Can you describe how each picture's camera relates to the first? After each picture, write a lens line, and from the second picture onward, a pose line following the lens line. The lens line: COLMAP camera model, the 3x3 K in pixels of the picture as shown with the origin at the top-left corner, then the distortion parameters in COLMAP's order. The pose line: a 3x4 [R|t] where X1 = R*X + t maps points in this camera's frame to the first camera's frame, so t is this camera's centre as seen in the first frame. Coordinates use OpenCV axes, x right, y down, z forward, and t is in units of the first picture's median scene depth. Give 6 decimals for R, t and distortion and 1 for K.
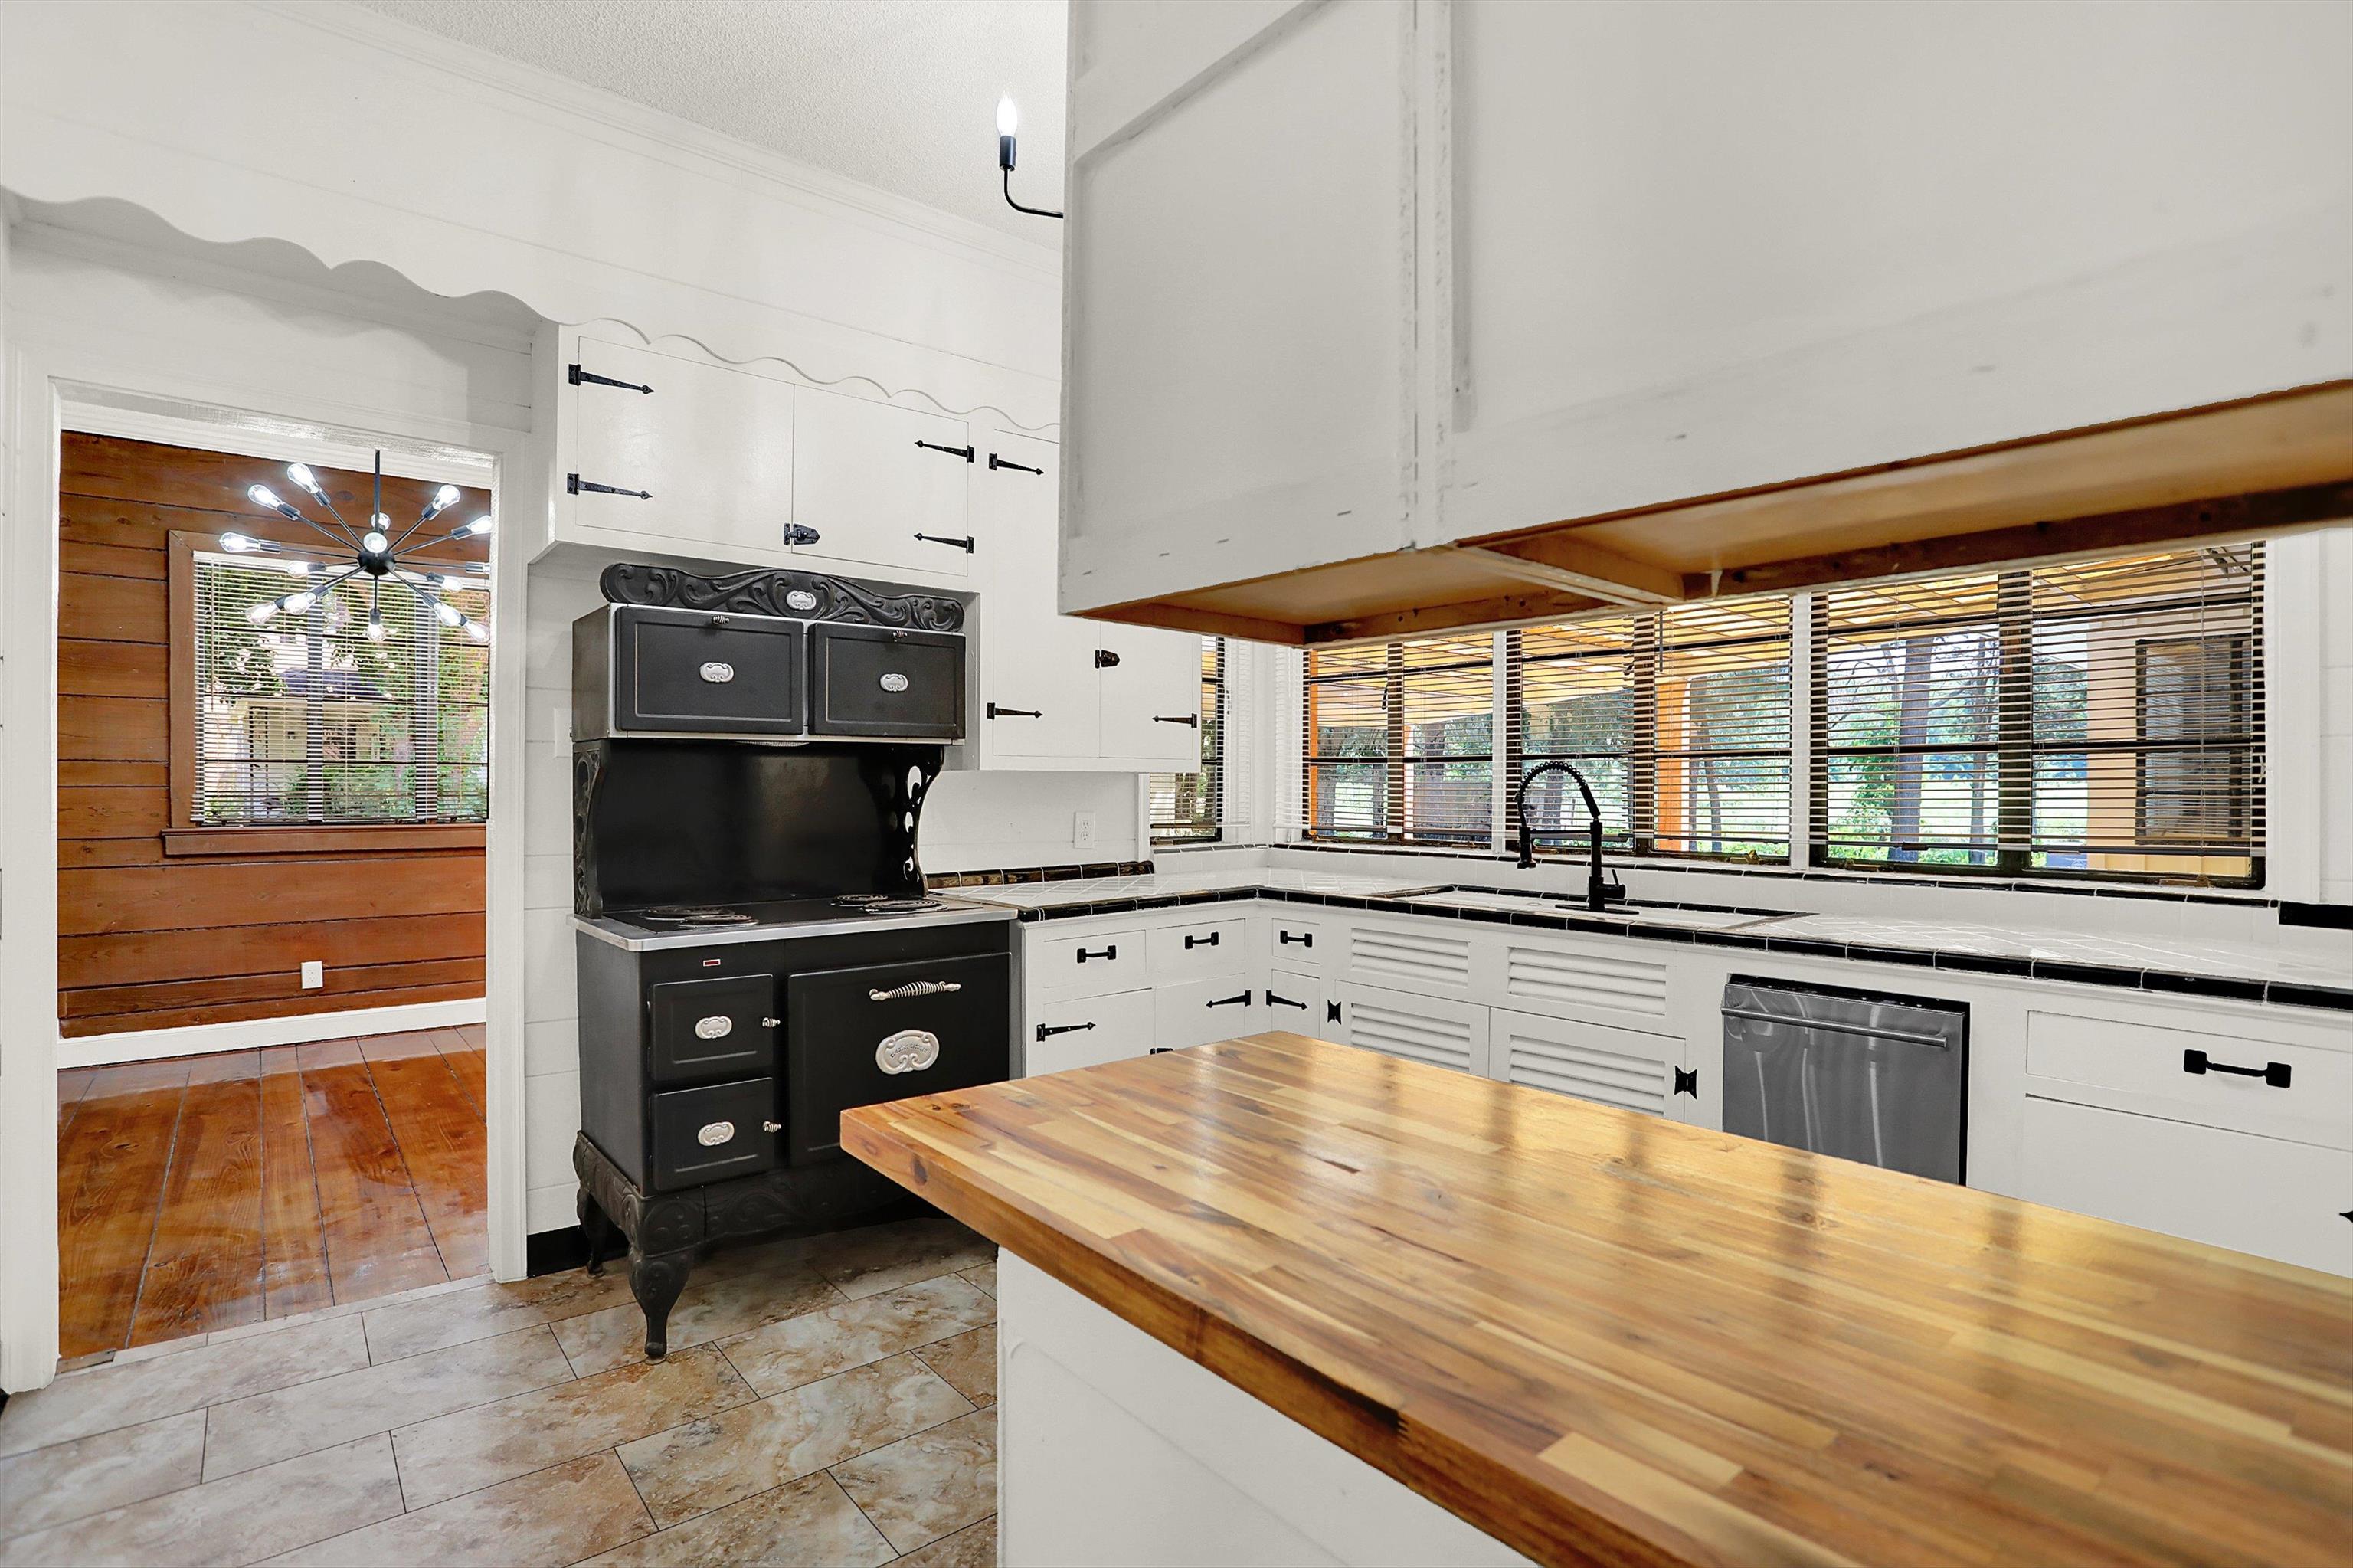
lens RADIAL K [[1135.8, 0, 1163.1], [0, 1135.8, 792.2], [0, 0, 1]] dist [-0.050936, 0.017557]
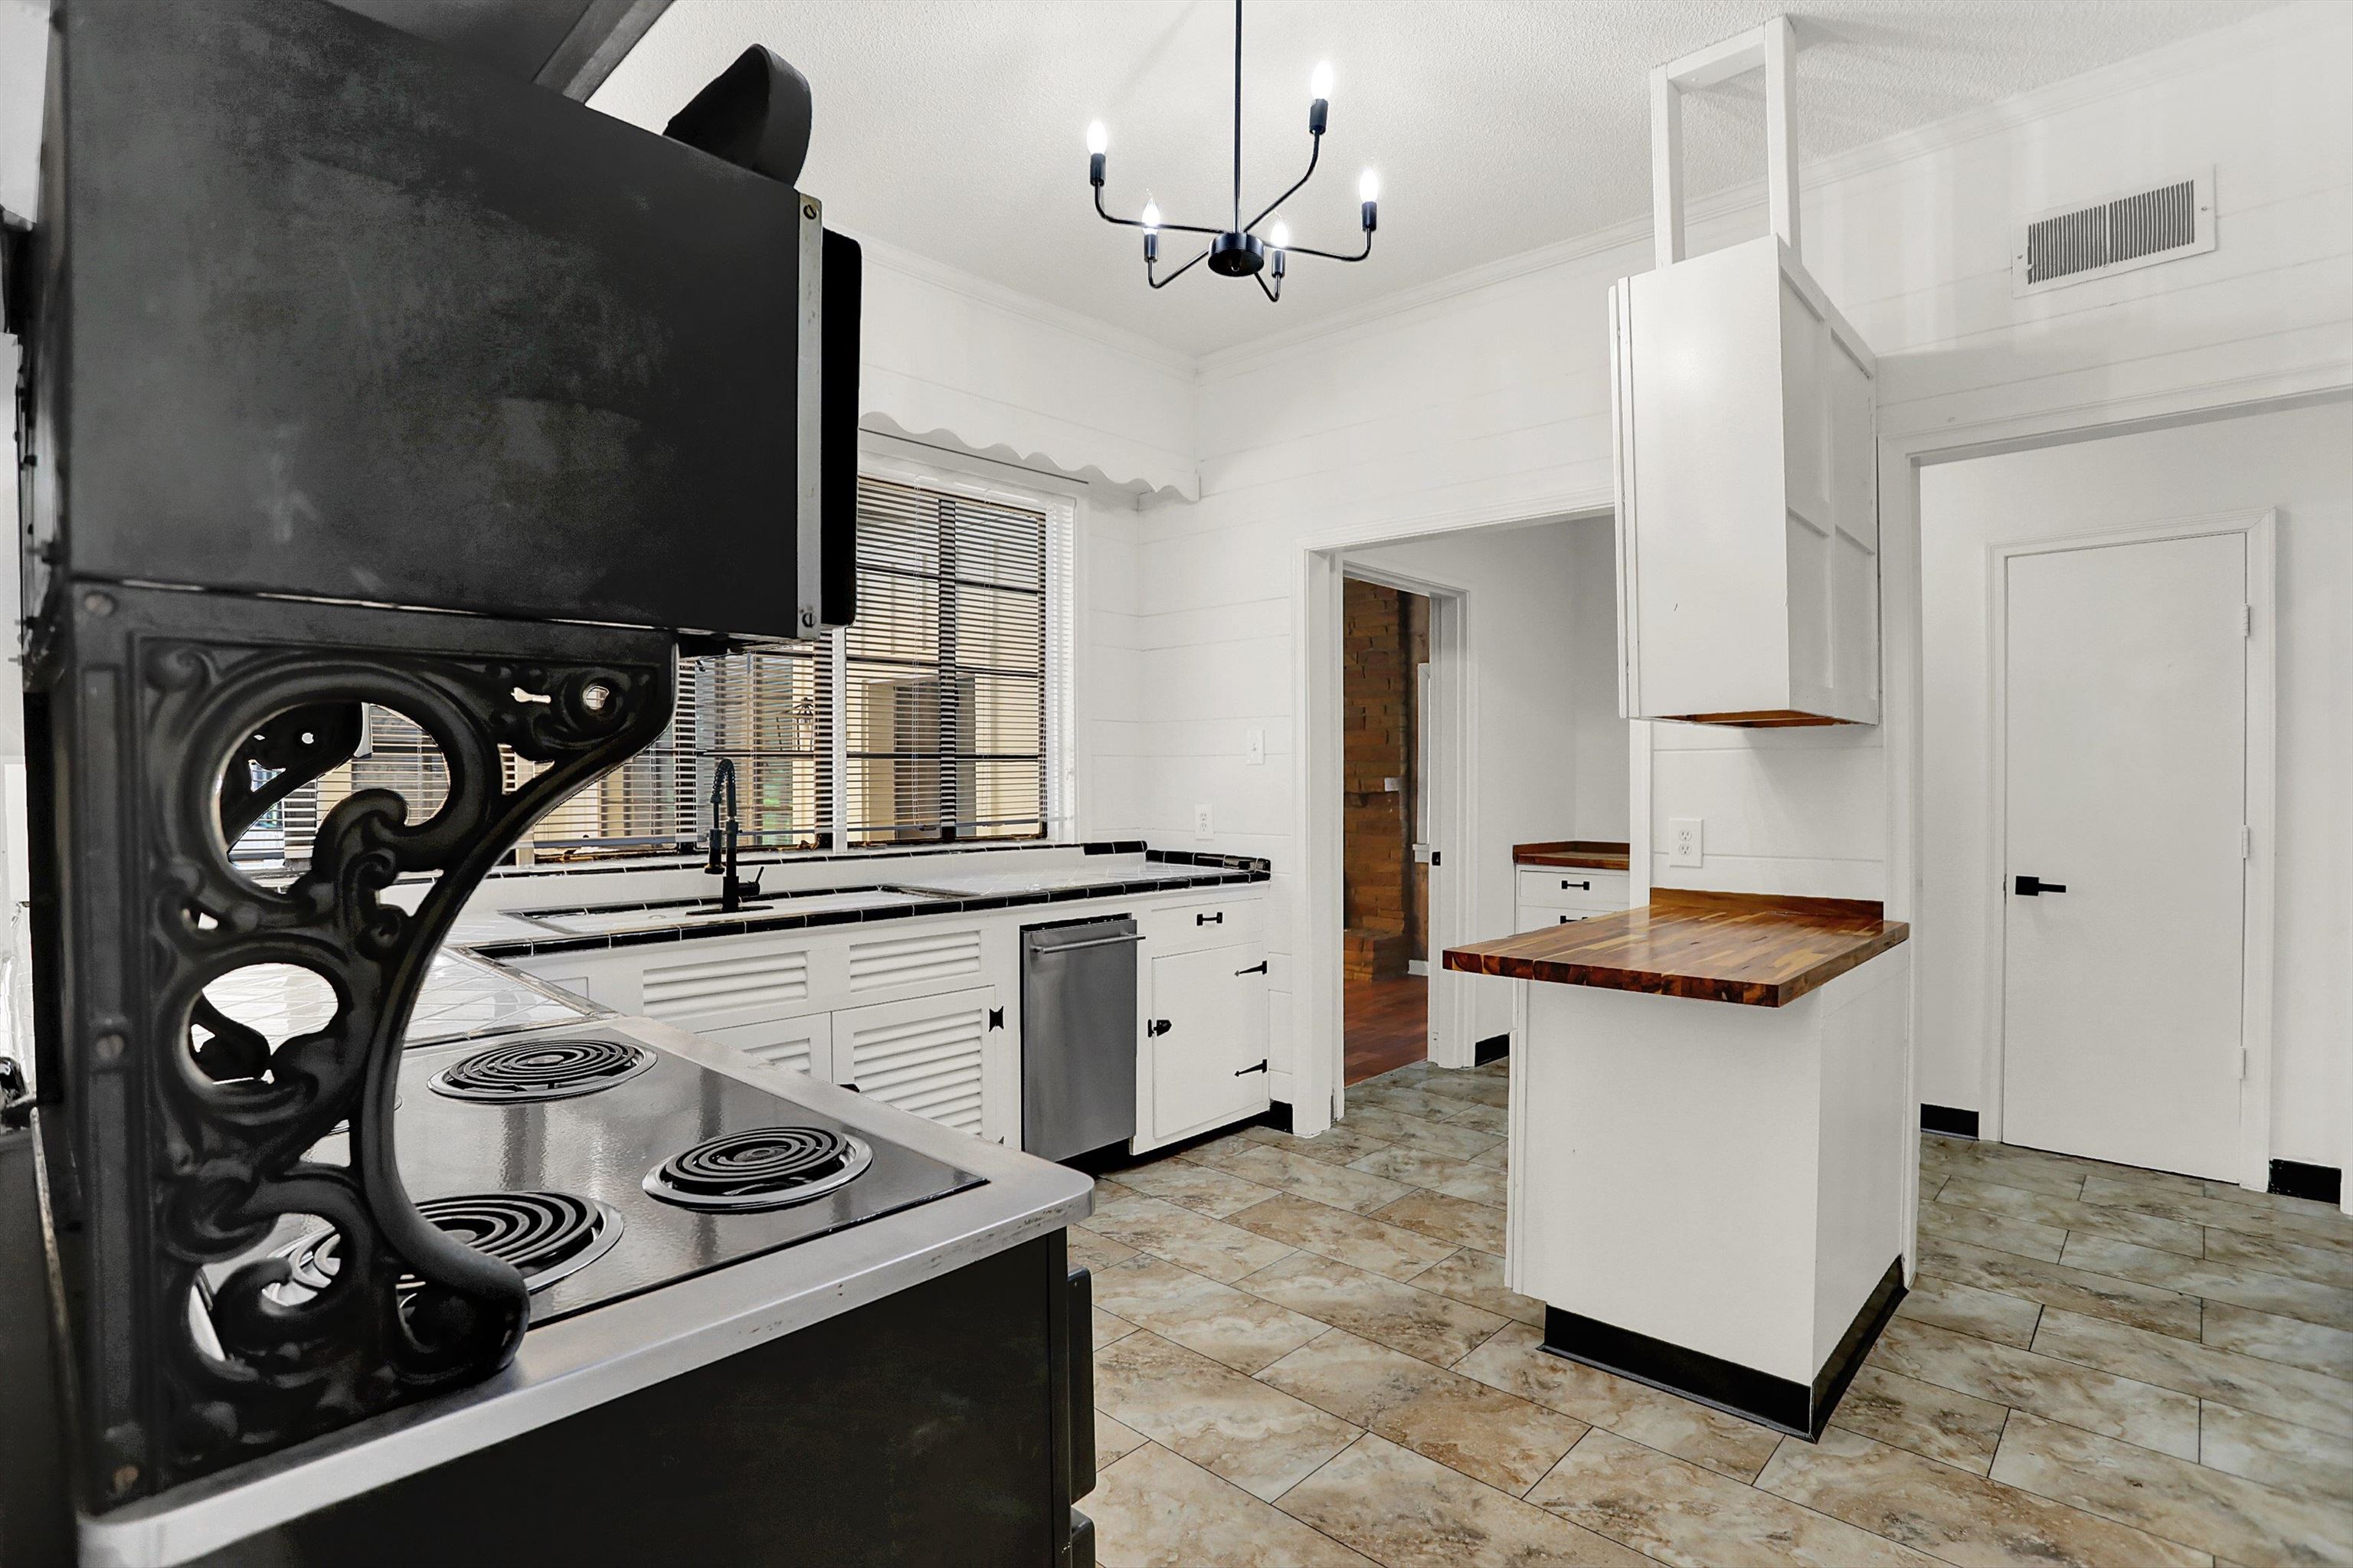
lens RADIAL K [[1135.8, 0, 1163.1], [0, 1135.8, 792.2], [0, 0, 1]] dist [-0.050936, 0.017557]
pose [[-0.123712, -0.009761, 0.992270, -0.964172], [0.006873, 0.999919, 0.010693, -0.008359], [-0.992294, 0.008143, -0.123635, 1.153238]]
